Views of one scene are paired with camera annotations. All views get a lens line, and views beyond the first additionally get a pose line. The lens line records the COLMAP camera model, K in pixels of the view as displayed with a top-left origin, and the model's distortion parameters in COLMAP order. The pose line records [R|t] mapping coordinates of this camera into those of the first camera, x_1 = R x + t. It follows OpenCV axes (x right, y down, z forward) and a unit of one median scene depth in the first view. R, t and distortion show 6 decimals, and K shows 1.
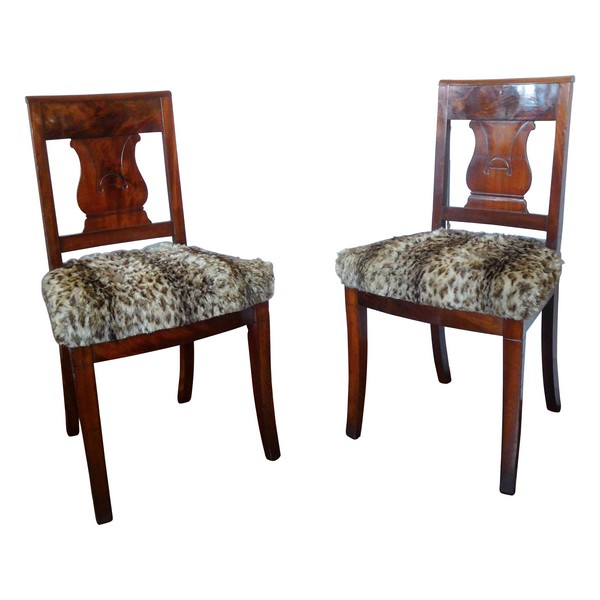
lens RADIAL K [[769.9, 0, 300.0], [0, 769.9, 300.0], [0, 0, 1]] dist [-0.021645, -0.027883]
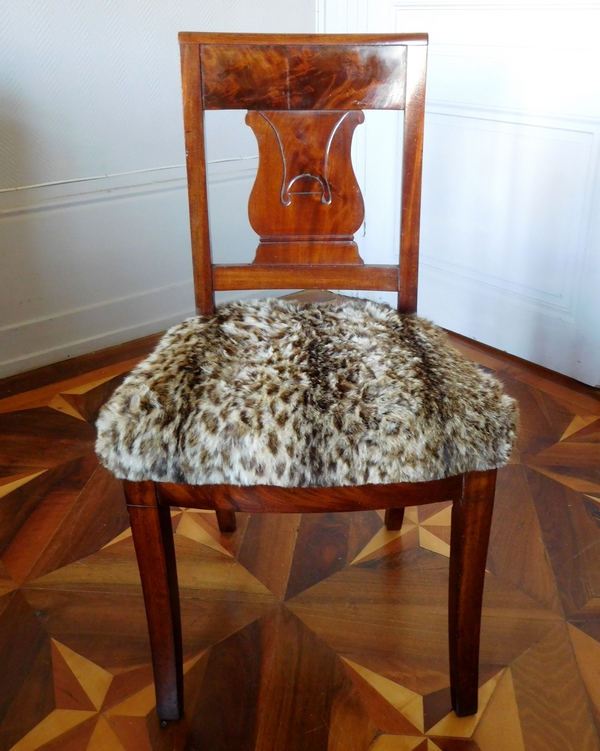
lens RADIAL K [[762.0, 0, 300.0], [0, 762.0, 375.5], [0, 0, 1]] dist [-0.002019, 0.002021]
pose [[0.840595, 0.249587, -0.480735, 0.083950], [-0.169104, 0.964077, 0.204839, -0.151528], [0.514591, -0.090892, 0.852605, 0.538153]]
